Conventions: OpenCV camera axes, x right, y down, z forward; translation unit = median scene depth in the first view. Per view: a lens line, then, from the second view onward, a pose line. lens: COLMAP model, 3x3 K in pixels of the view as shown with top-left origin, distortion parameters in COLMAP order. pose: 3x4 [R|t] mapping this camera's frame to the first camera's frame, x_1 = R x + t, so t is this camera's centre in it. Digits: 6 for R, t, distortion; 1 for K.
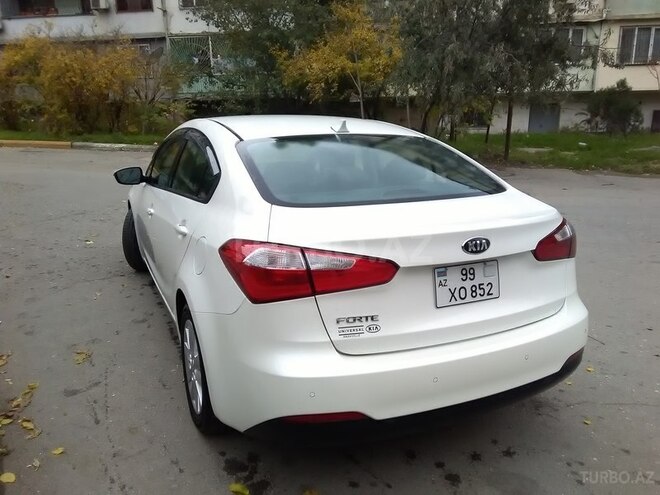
lens RADIAL K [[522.7, 0, 328.7], [0, 522.7, 244.8], [0, 0, 1]] dist [0.002197, -0.001545]
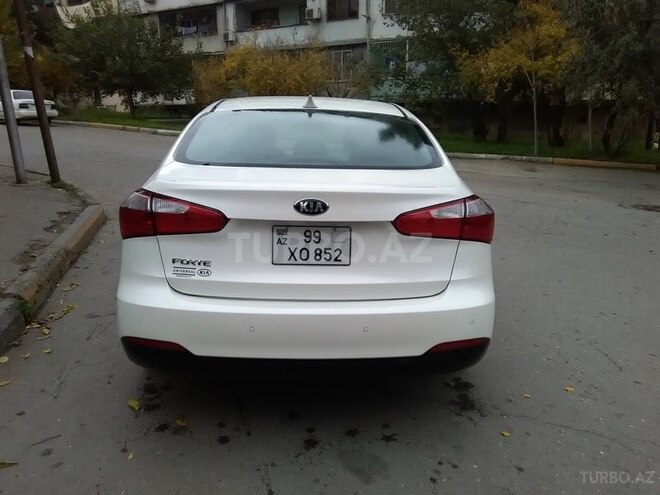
lens RADIAL K [[522.7, 0, 334.8], [0, 522.7, 251.1], [0, 0, 1]] dist [0.002197, -0.001545]
pose [[0.924246, 0.110093, -0.365580, 0.580644], [-0.110363, 0.993686, 0.020229, 0.050397], [0.365498, 0.021650, 0.930560, 0.067192]]
